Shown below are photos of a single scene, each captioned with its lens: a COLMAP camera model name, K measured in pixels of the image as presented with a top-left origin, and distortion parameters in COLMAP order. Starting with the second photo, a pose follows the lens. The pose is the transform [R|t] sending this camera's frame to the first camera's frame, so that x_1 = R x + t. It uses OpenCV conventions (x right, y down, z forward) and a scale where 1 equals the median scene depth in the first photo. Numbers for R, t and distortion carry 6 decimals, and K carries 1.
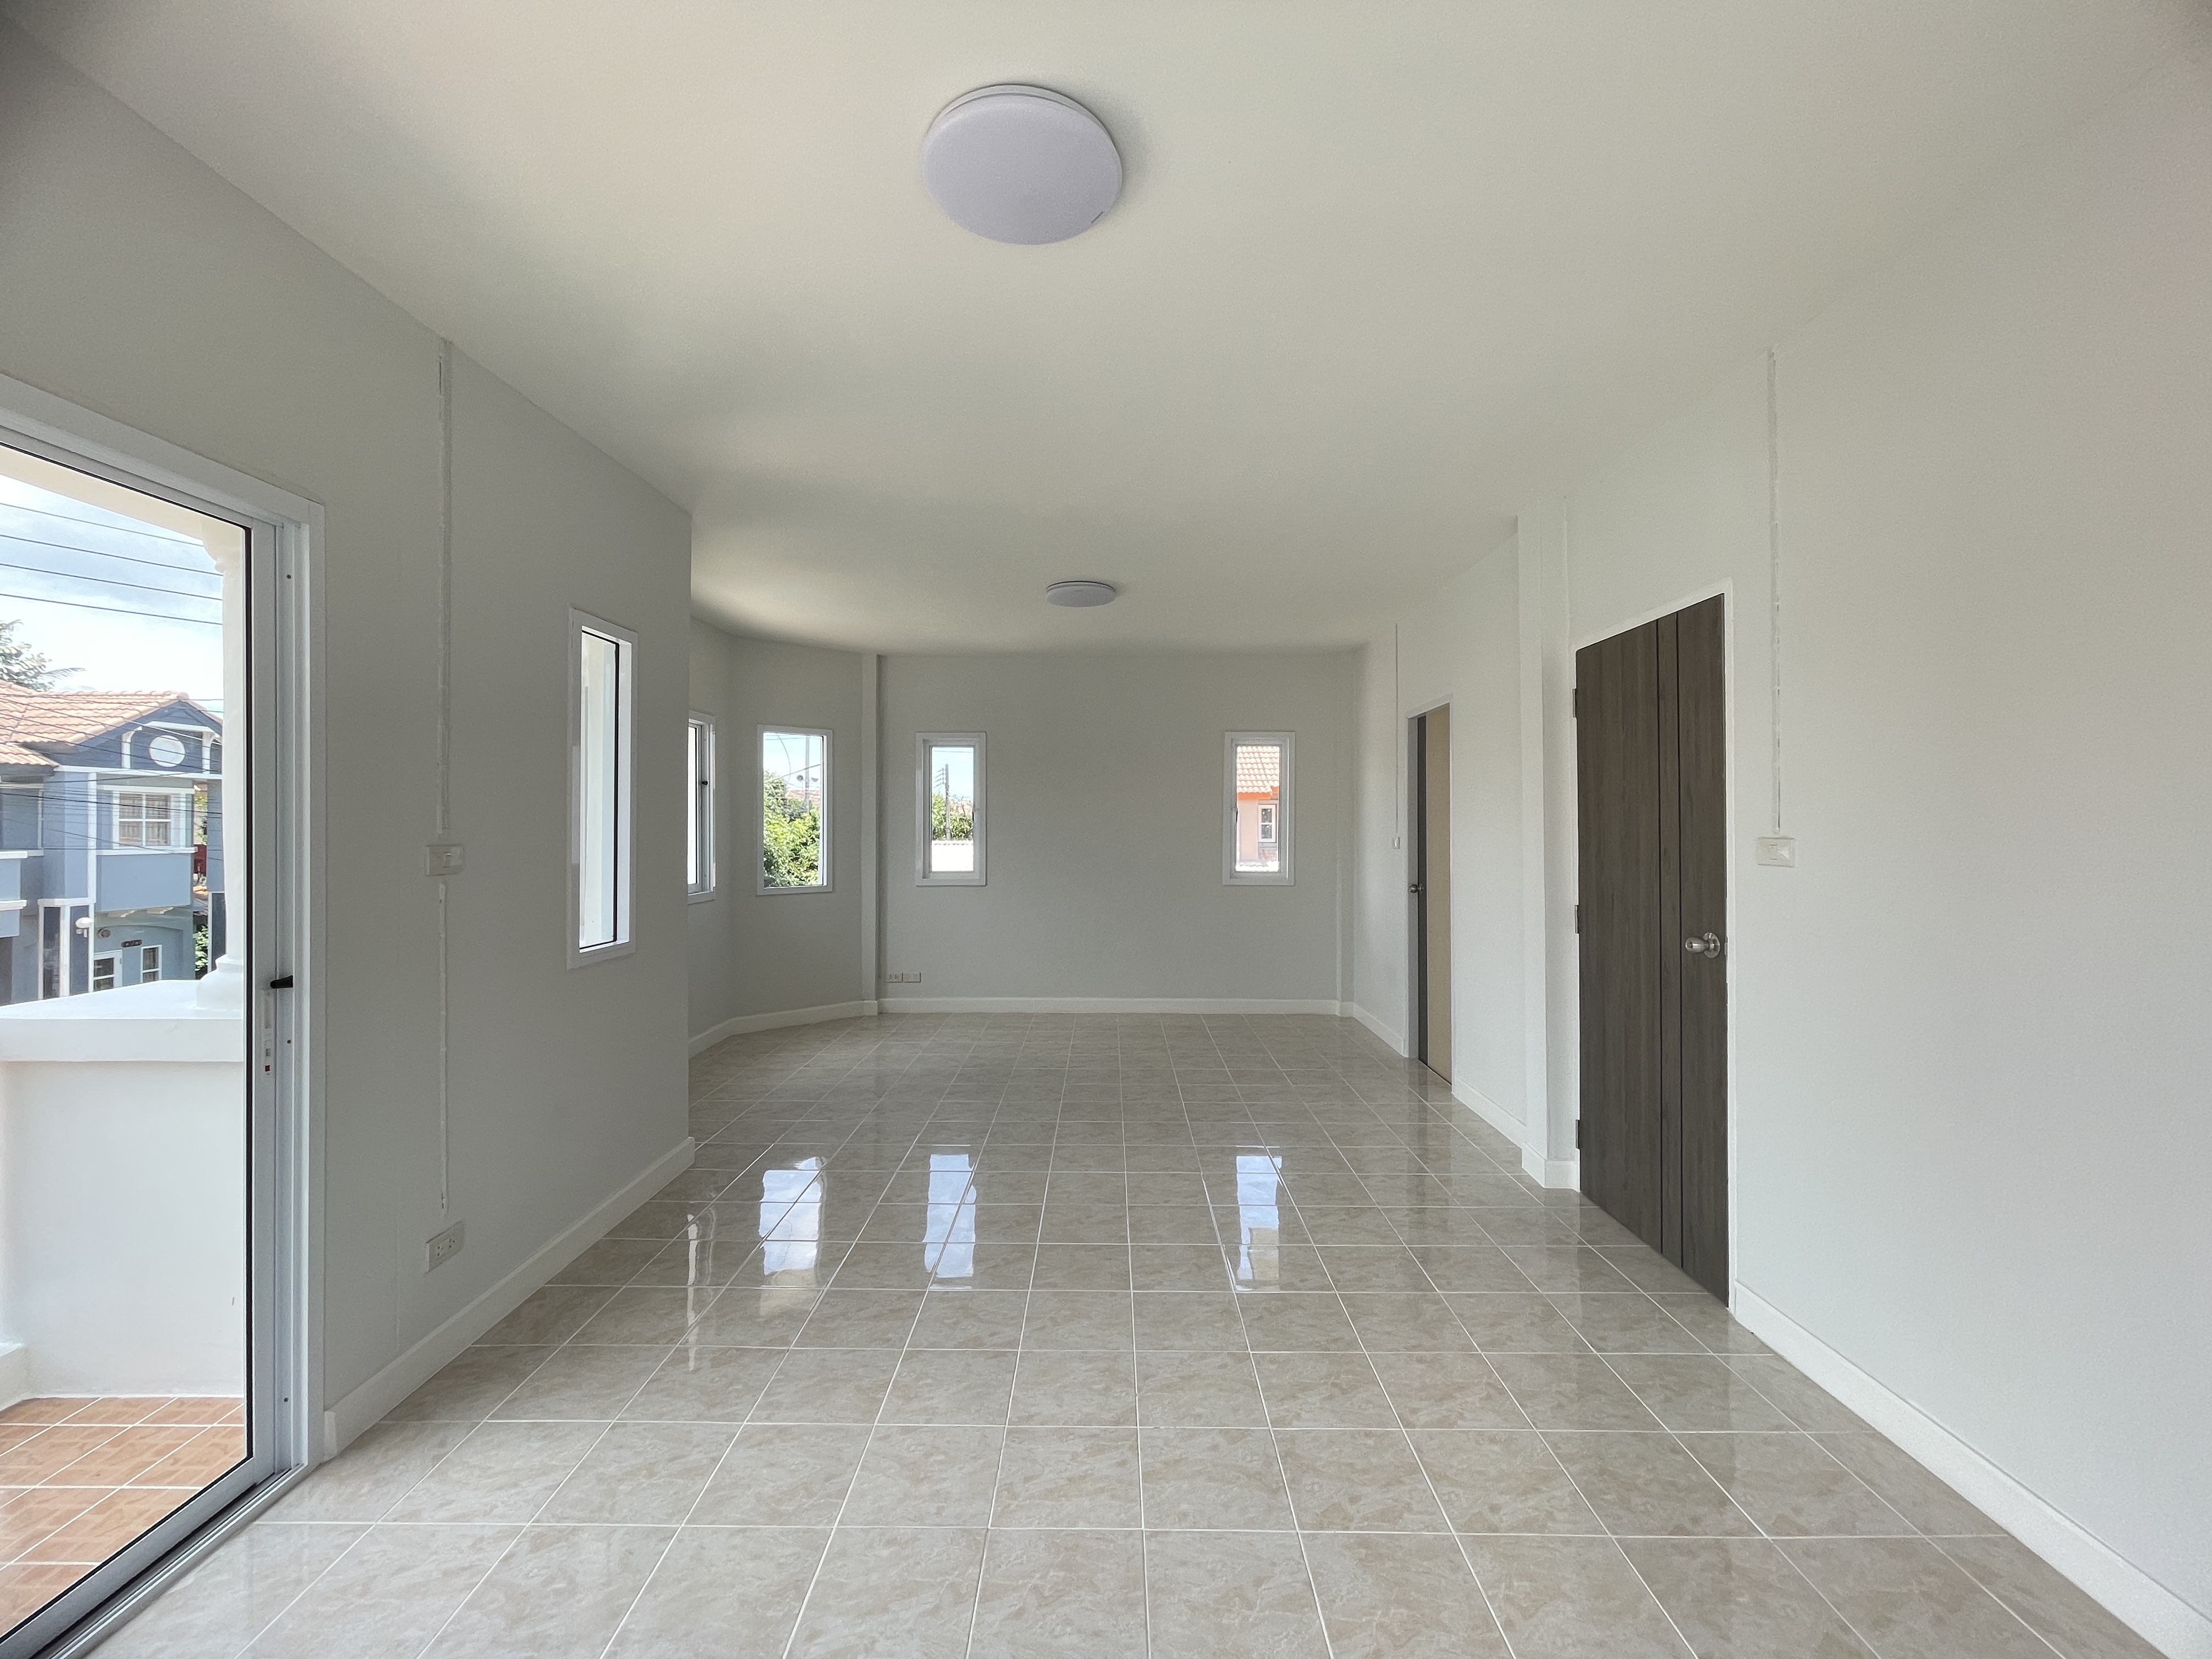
lens RADIAL K [[901.9, 0, 1105.4], [0, 901.9, 823.0], [0, 0, 1]] dist [0.000937, -0.000551]
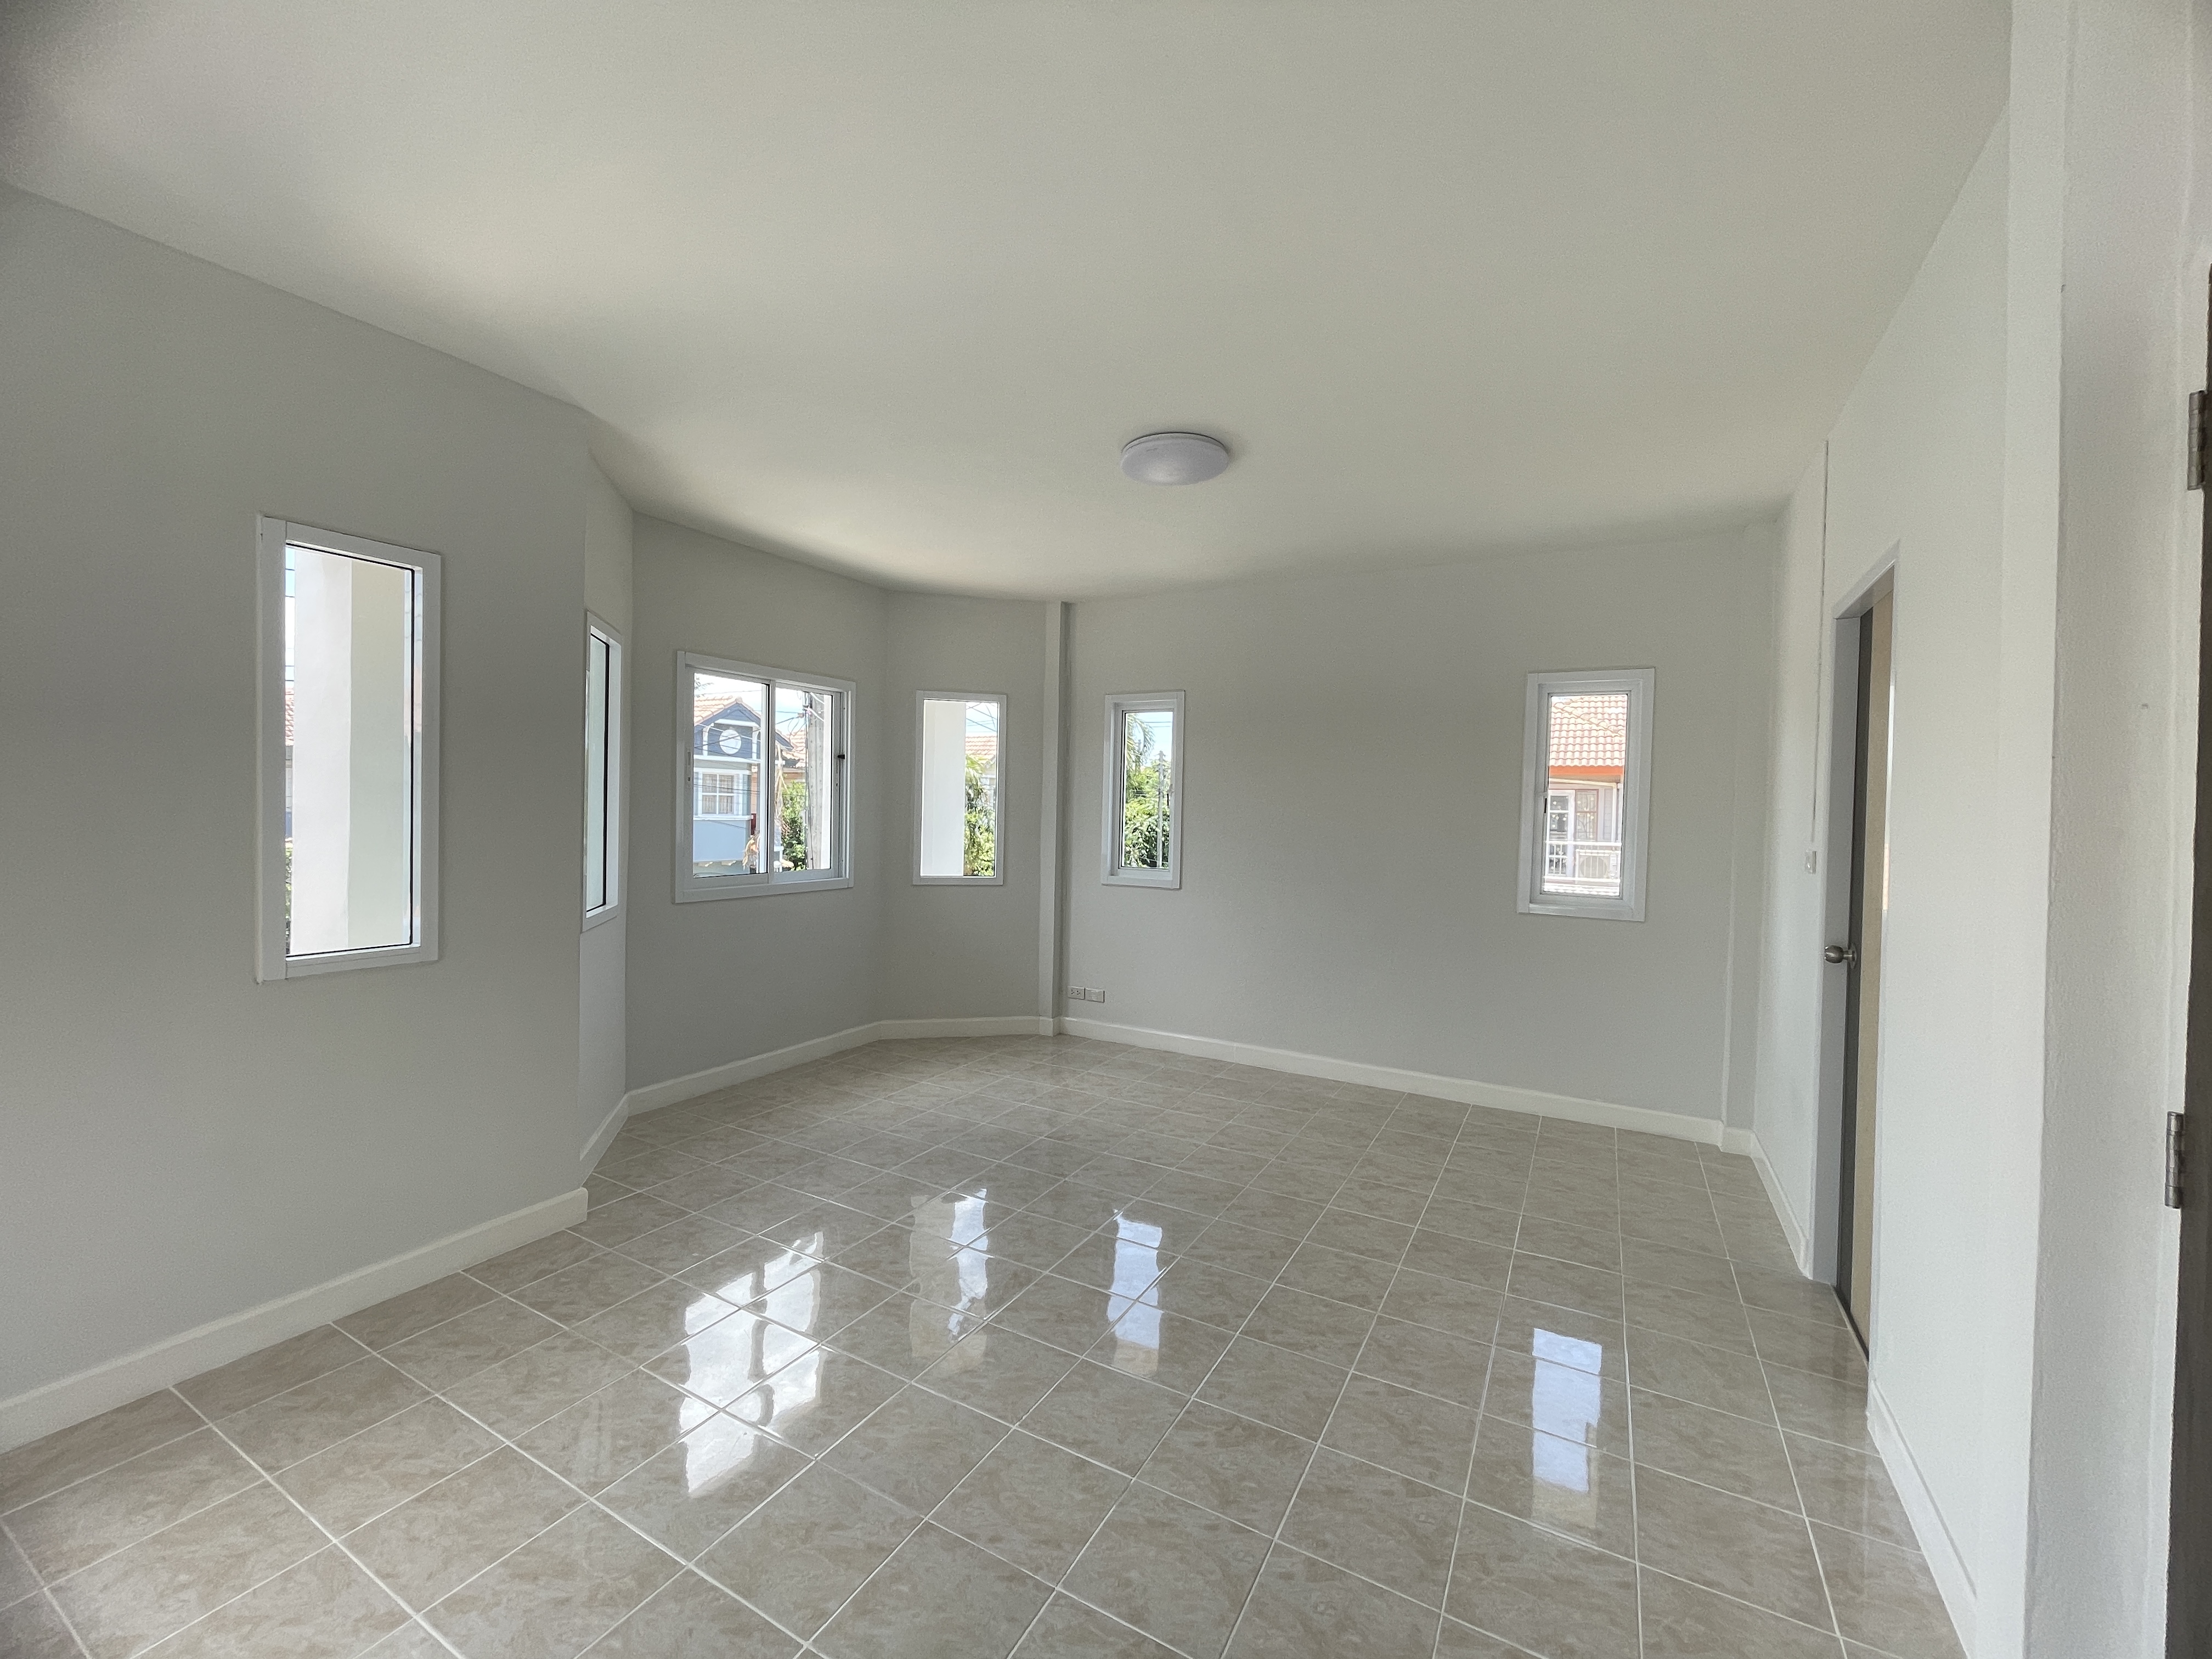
lens RADIAL K [[901.9, 0, 1101.1], [0, 901.9, 818.9], [0, 0, 1]] dist [0.000937, -0.000551]
pose [[0.874447, 0.025487, -0.484451, 0.186659], [-0.019357, 0.999657, 0.017652, -0.003256], [0.484734, -0.006058, 0.874640, 0.296985]]
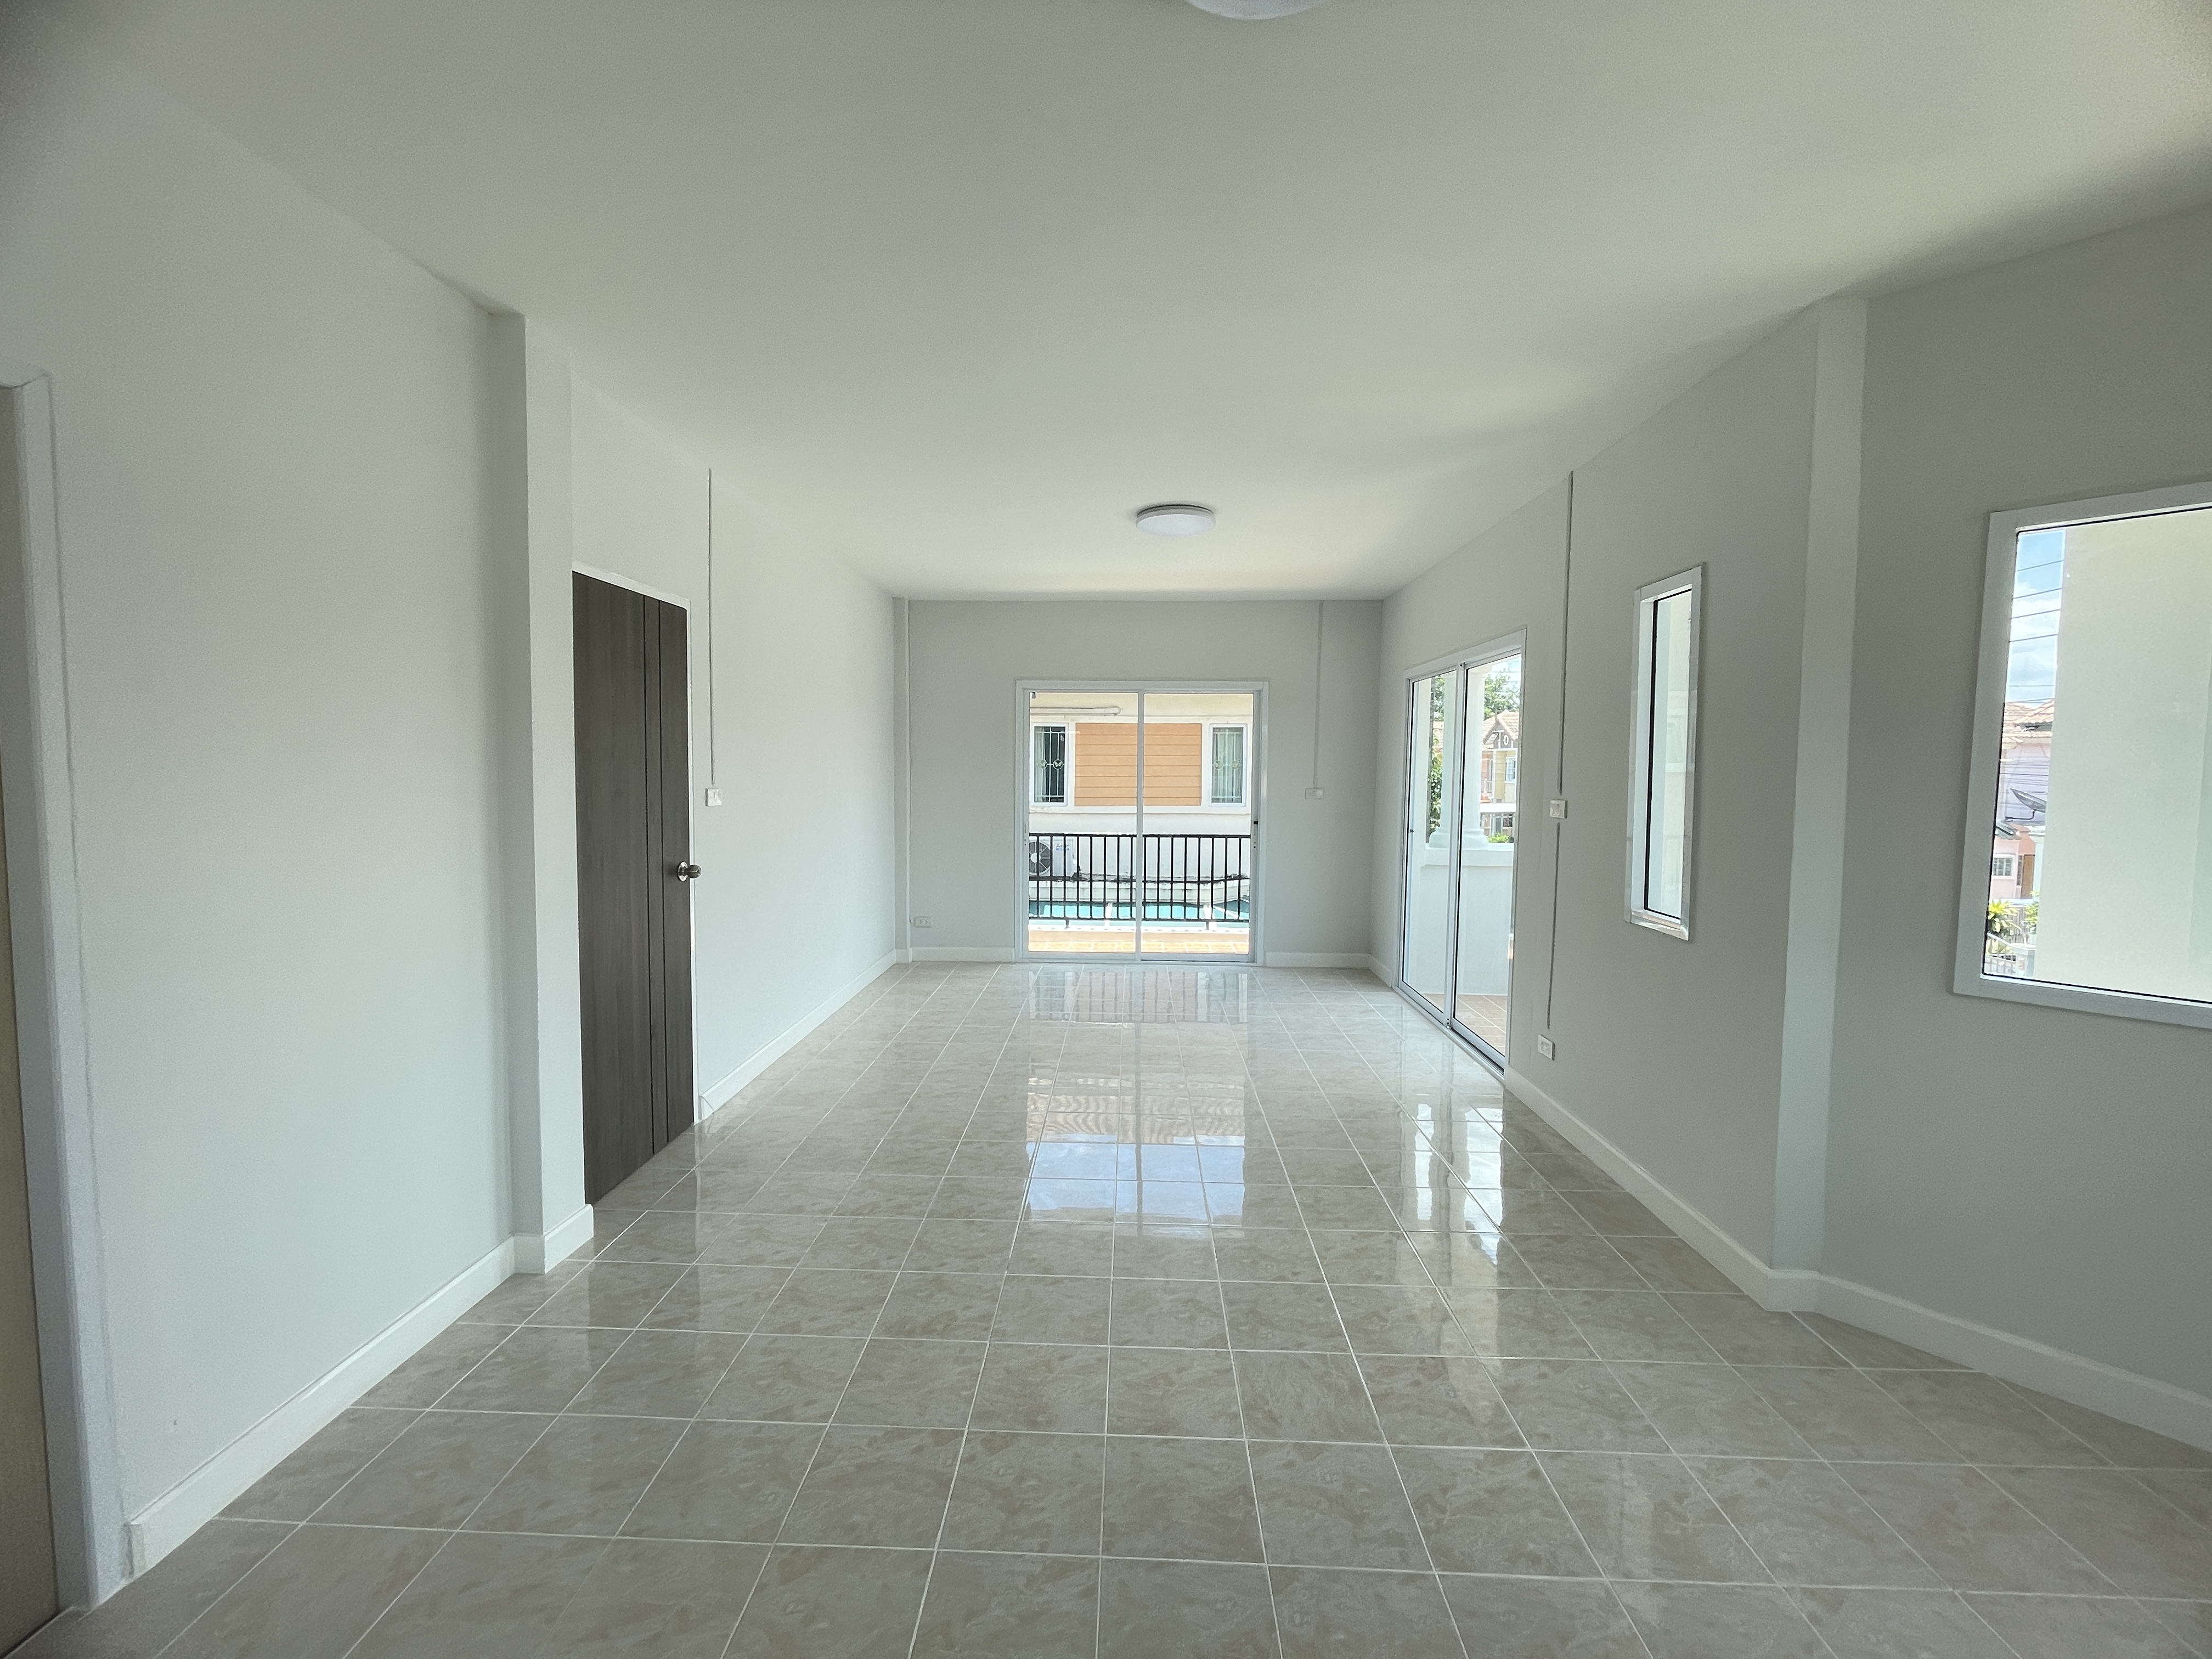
lens RADIAL K [[901.9, 0, 1096.6], [0, 901.9, 815.8], [0, 0, 1]] dist [0.000937, -0.000551]
pose [[-0.999266, -0.011187, 0.036629, 0.006984], [-0.009342, 0.998698, 0.050146, -0.007234], [-0.037142, 0.049767, -0.998070, 0.943901]]
